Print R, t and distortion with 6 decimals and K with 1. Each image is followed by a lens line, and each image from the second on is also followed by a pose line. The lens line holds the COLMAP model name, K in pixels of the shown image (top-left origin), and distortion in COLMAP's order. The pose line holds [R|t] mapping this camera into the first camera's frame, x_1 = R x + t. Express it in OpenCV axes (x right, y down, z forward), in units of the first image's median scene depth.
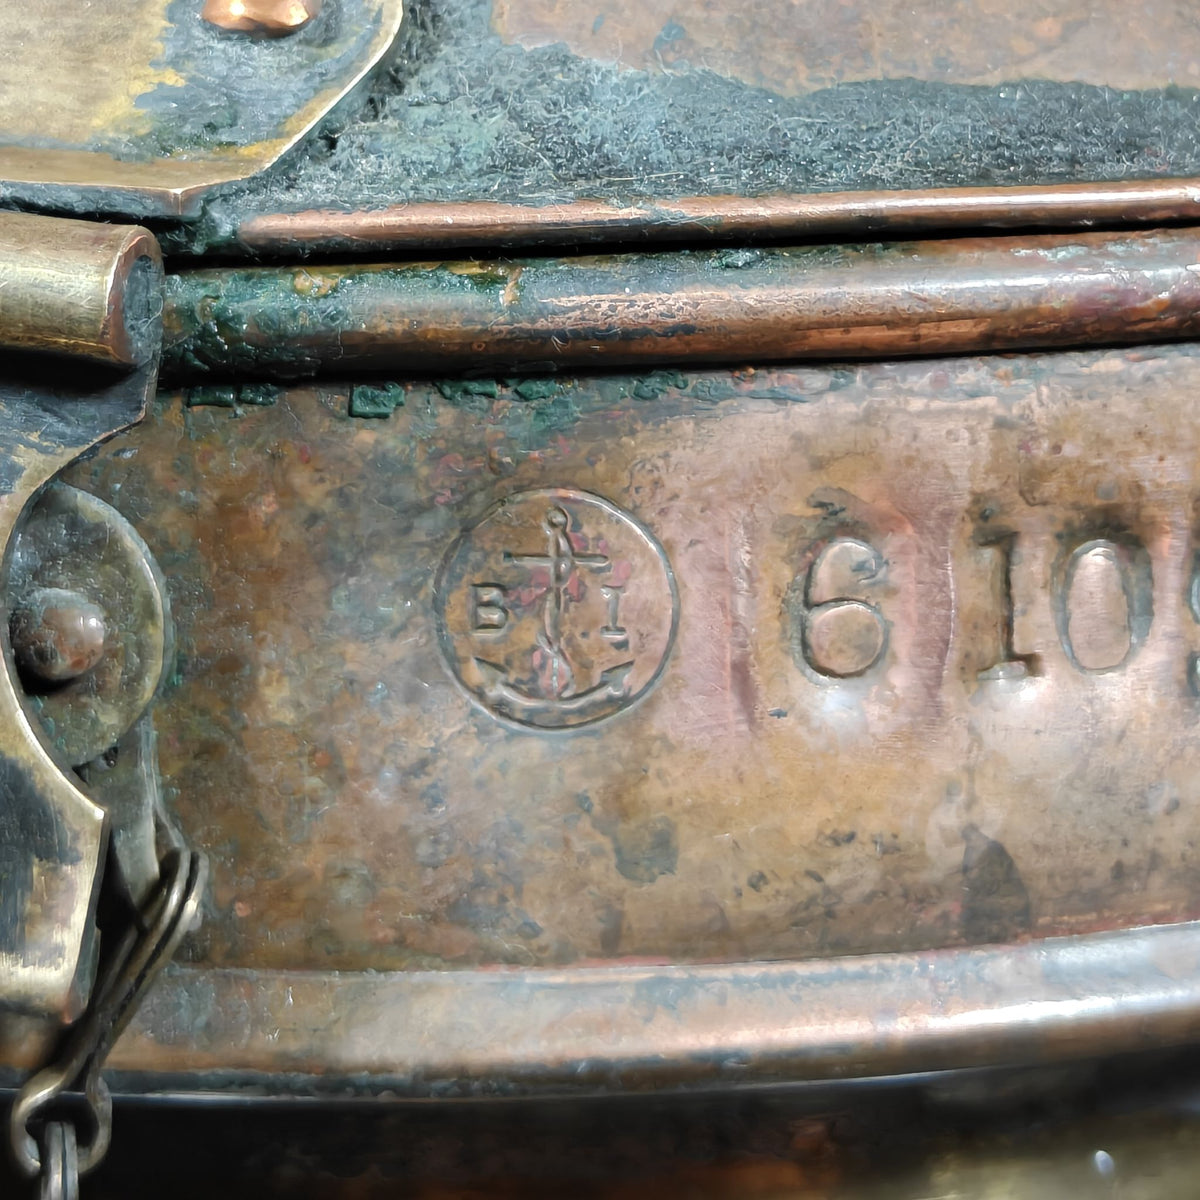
lens RADIAL K [[2782.0, 0, 641.9], [0, 2782.0, 393.1], [0, 0, 1]] dist [0.051394, -0.593364]
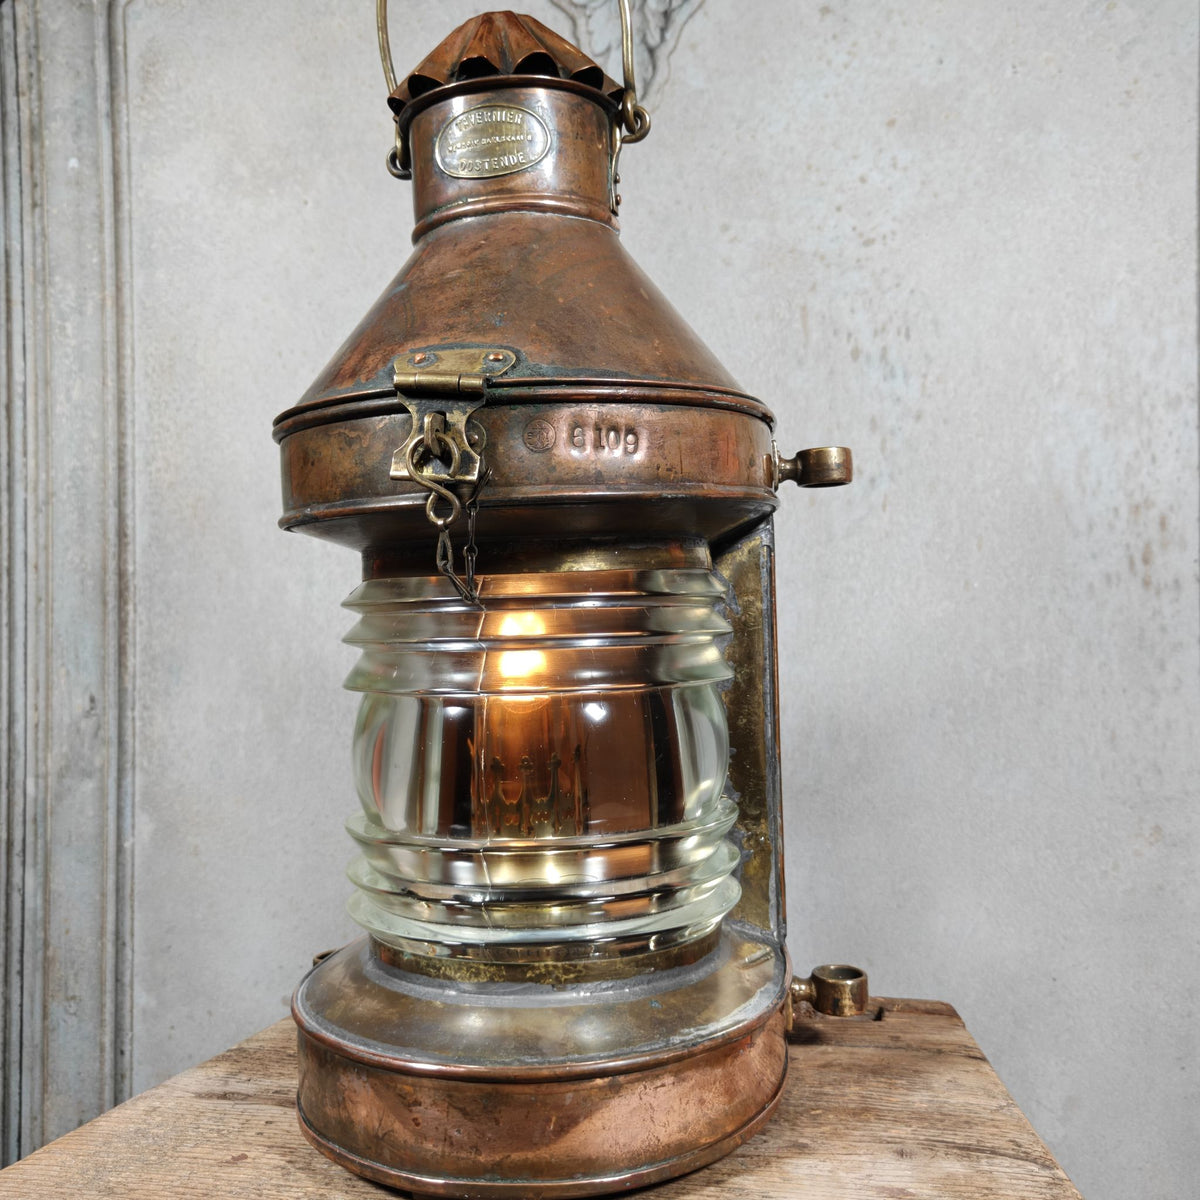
lens RADIAL K [[1163.8, 0, 601.4], [0, 1163.8, 597.2], [0, 0, 1]] dist [-0.031229, 0.039397]
pose [[0.995919, -0.014921, 0.089012, -0.145583], [0.020244, 0.998041, -0.059200, 0.685167], [-0.087955, 0.060760, 0.994270, -2.035863]]
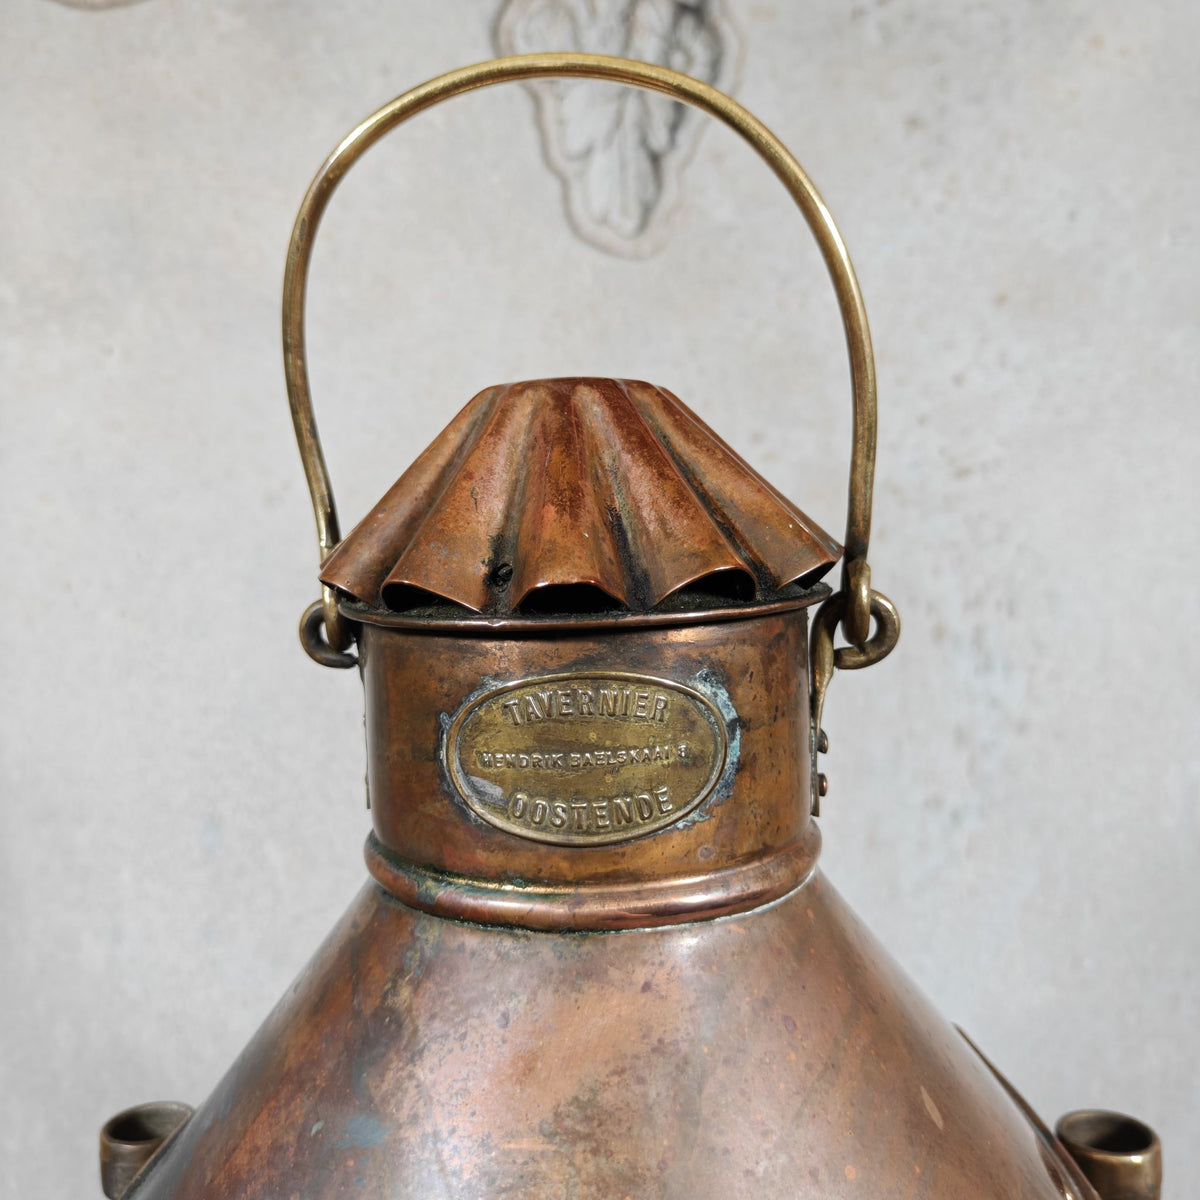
lens RADIAL K [[1187.5, 0, 597.6], [0, 1187.5, 600.7], [0, 0, 1]] dist [-0.027462, -0.017165]
pose [[0.972166, -0.006816, 0.234195, -0.485510], [0.005310, 0.999961, 0.007060, -1.117549], [-0.234234, -0.005620, 0.972164, -0.046248]]
